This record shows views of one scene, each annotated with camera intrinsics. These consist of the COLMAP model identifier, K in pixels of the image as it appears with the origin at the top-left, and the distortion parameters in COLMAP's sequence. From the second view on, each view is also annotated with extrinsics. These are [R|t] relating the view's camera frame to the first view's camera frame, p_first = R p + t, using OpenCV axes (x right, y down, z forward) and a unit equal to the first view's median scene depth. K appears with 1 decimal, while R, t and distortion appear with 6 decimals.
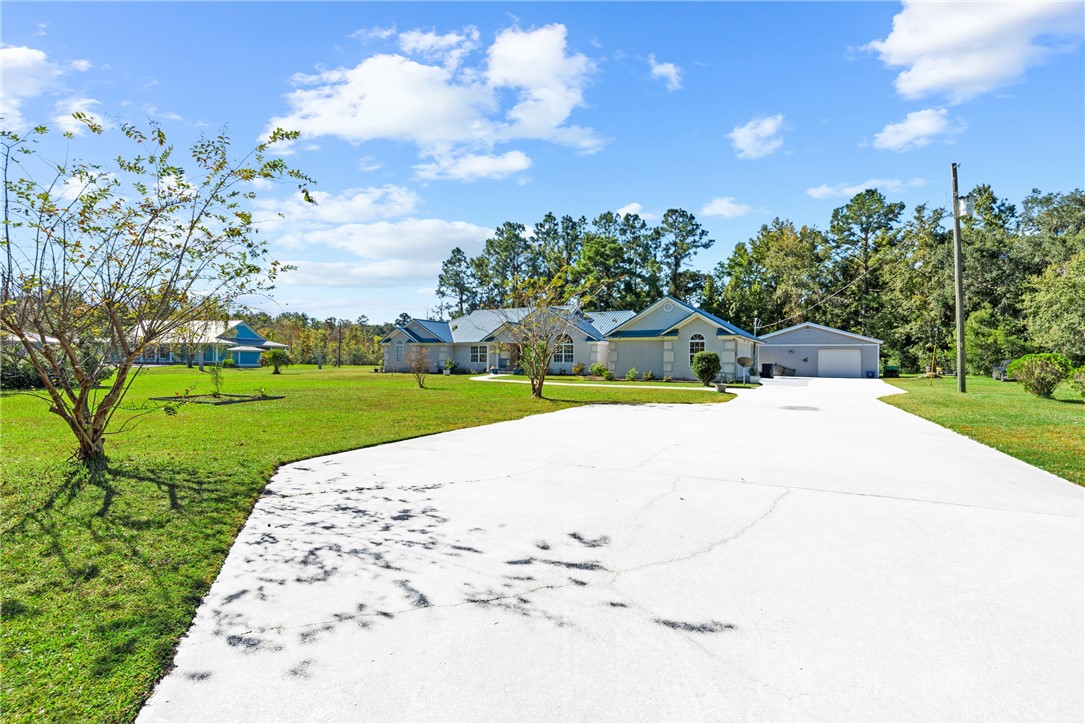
lens RADIAL K [[497.8, 0, 538.9], [0, 497.8, 363.3], [0, 0, 1]] dist [-0.000460, -0.000628]
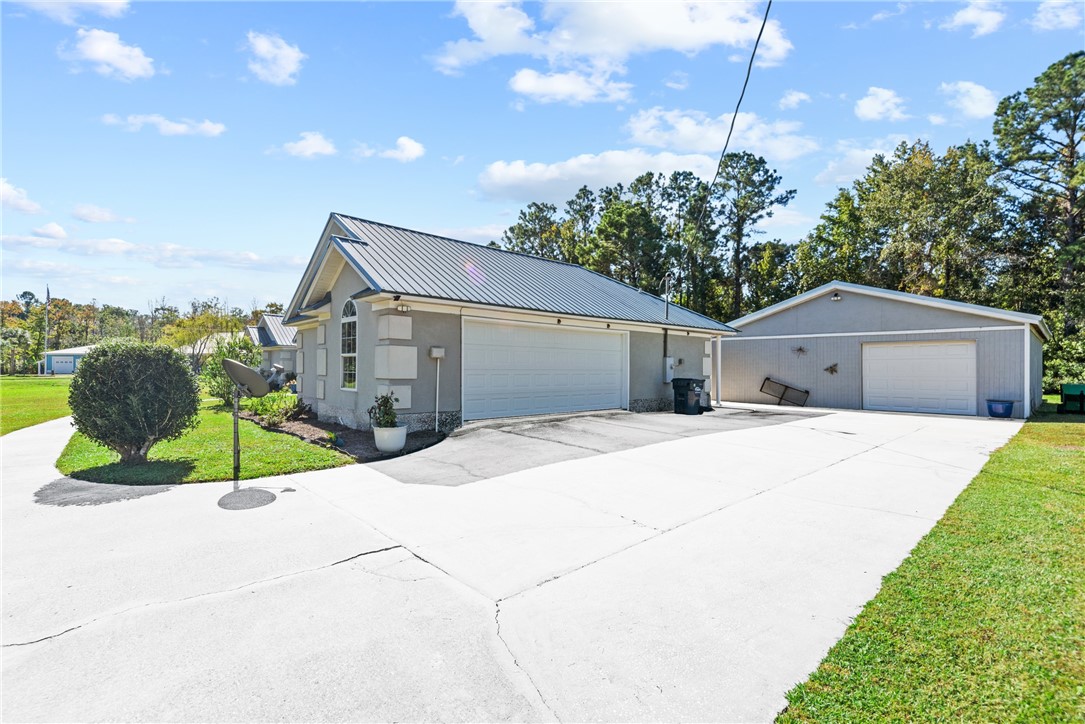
lens RADIAL K [[497.8, 0, 545.0], [0, 497.8, 365.9], [0, 0, 1]] dist [-0.000460, -0.000628]
pose [[0.956707, -0.007944, -0.290945, 0.216229], [0.002316, 0.999804, -0.019685, -0.001106], [0.291044, 0.018159, 0.956537, 0.263110]]
